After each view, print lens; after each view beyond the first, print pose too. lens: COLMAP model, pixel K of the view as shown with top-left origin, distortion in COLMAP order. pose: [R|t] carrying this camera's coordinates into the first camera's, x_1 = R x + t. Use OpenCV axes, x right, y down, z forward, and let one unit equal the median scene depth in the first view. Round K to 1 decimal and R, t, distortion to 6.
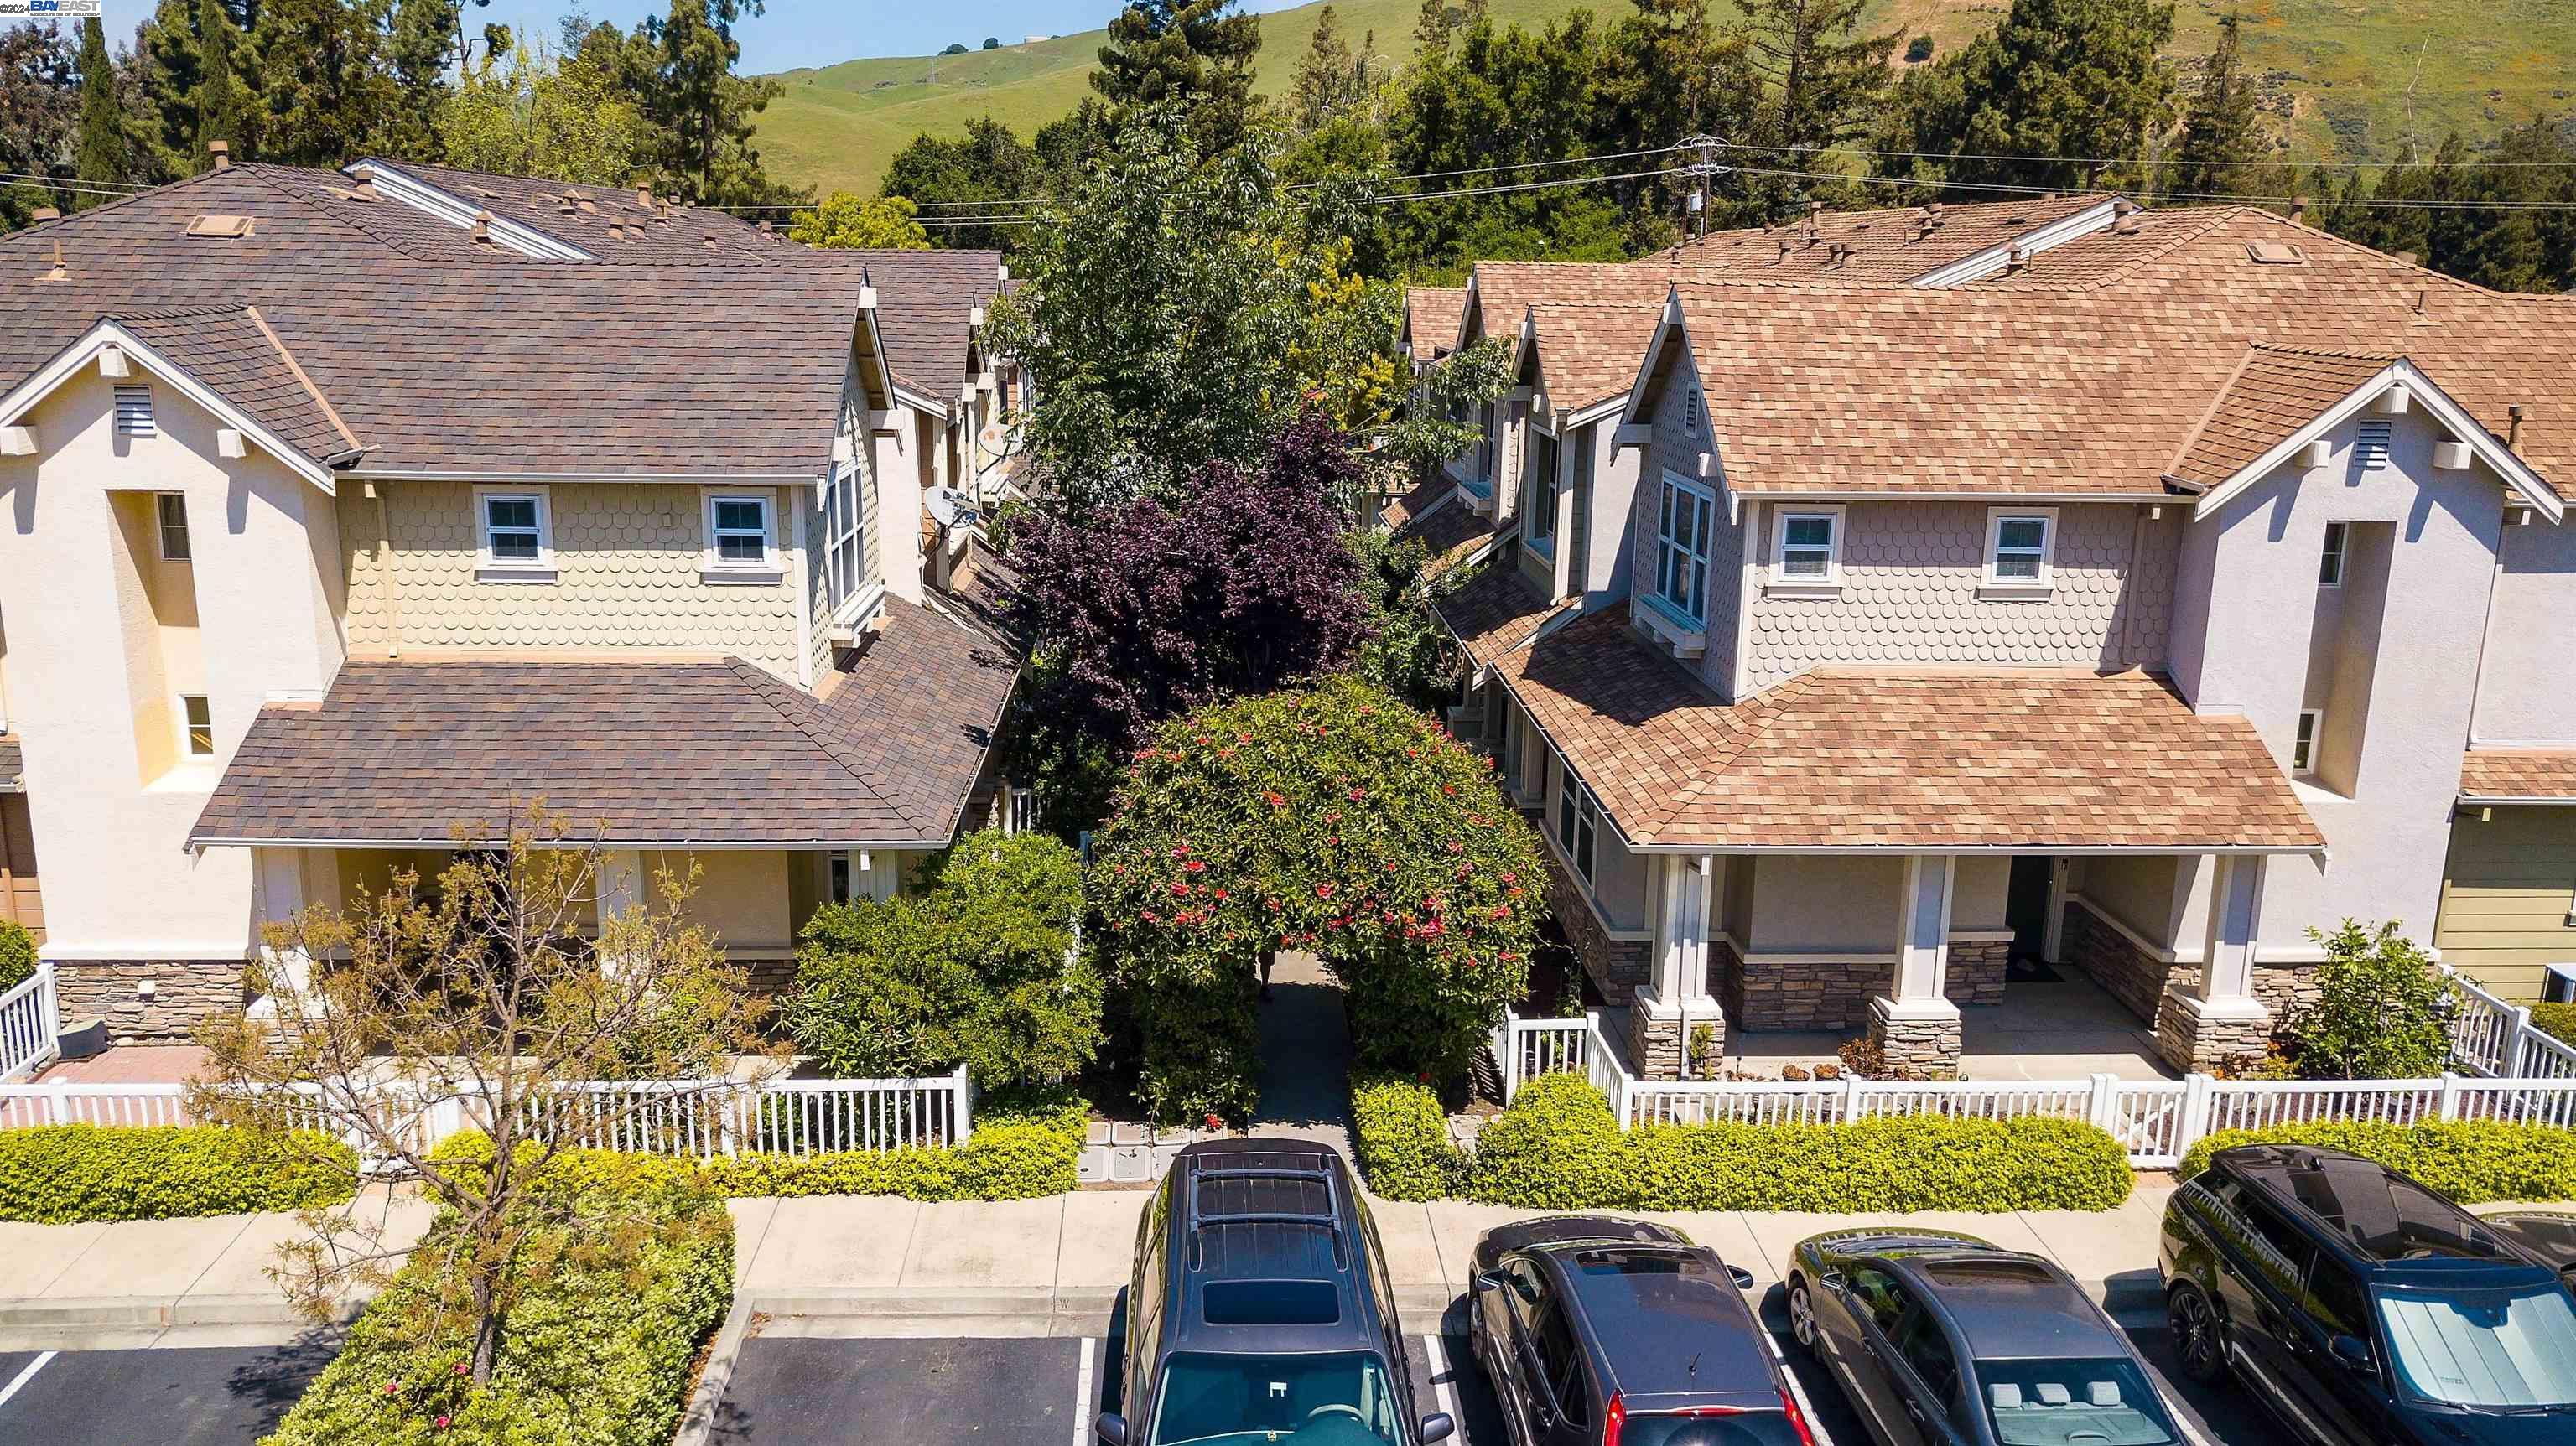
lens RADIAL K [[1946.3, 0, 1288.0], [0, 1946.3, 723.0], [0, 0, 1]] dist [0.001764, -0.000152]
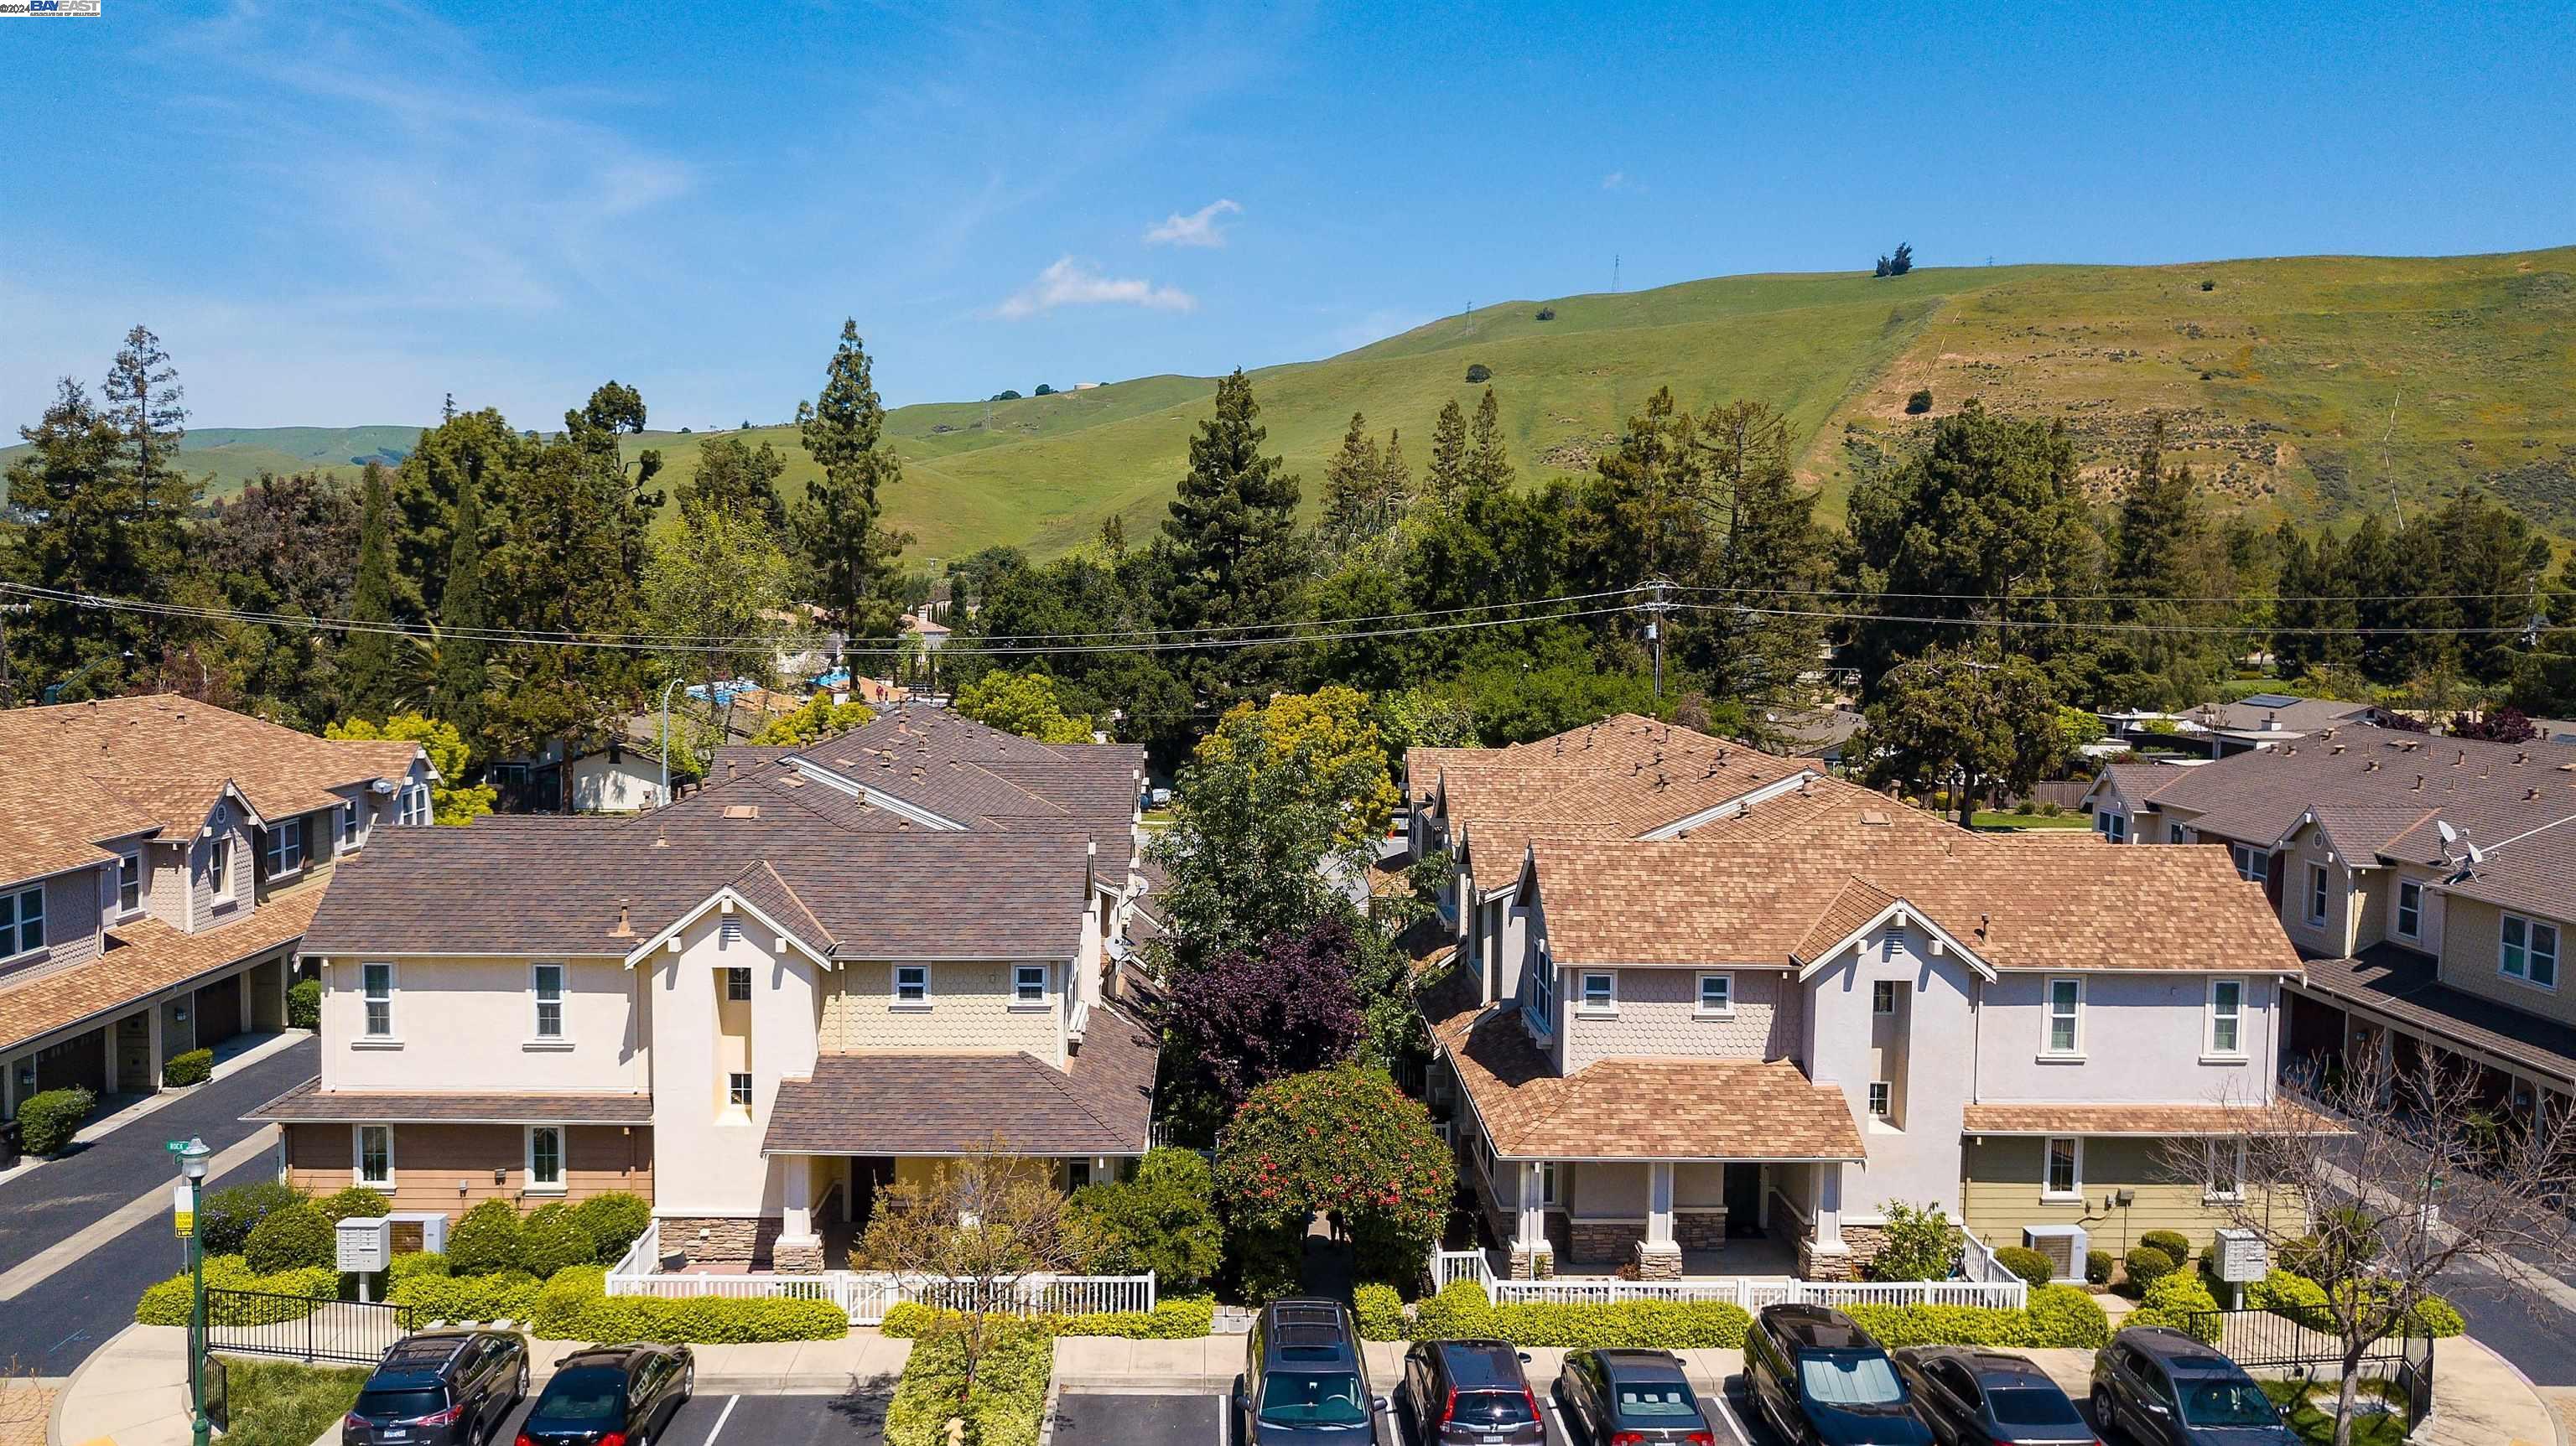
lens RADIAL K [[1946.3, 0, 1288.0], [0, 1946.3, 723.0], [0, 0, 1]] dist [0.001764, -0.000152]
pose [[0.999824, -0.001168, -0.018747, 0.005714], [-0.001880, 0.986832, -0.161736, -0.044748], [0.018689, 0.161743, 0.986656, -0.904179]]
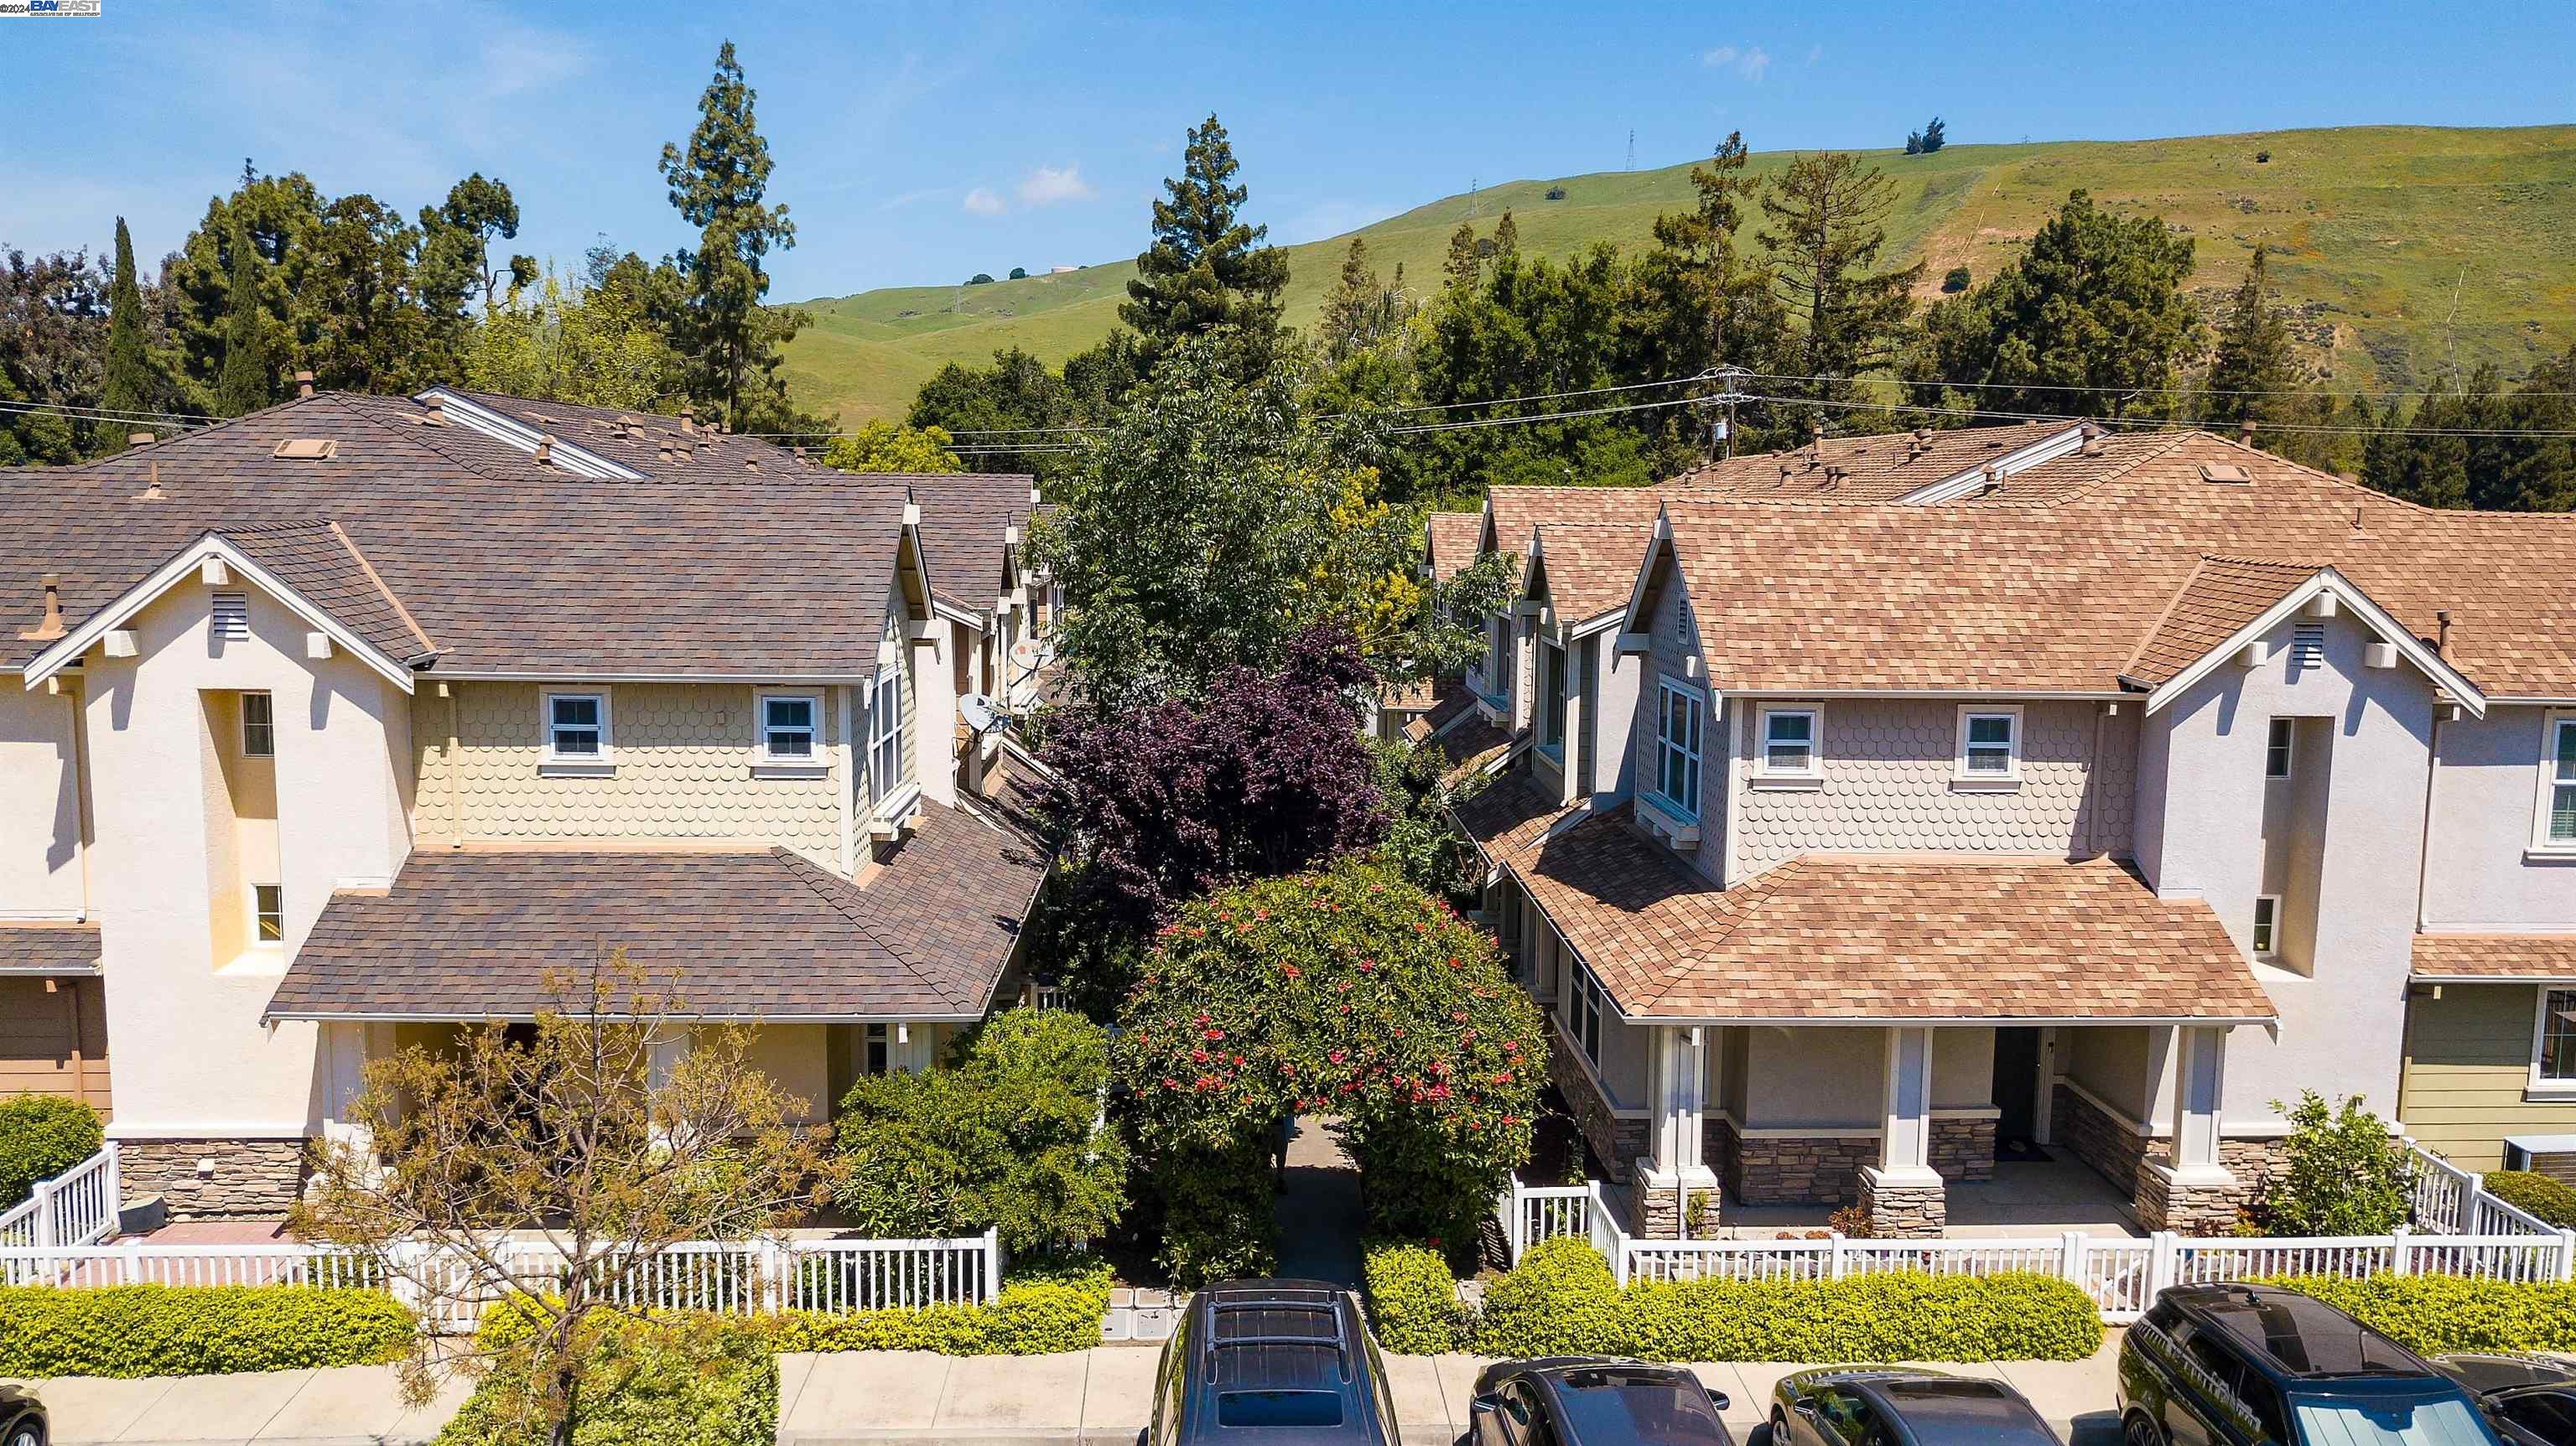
lens RADIAL K [[2033.6, 0, 1345.5], [0, 2033.6, 762.0], [0, 0, 1]] dist [0.005599, -0.007404]
pose [[0.999923, -0.002076, 0.012203, 0.009312], [0.003290, 0.994952, -0.100298, 0.032623], [-0.011933, 0.100331, 0.994883, -0.110213]]
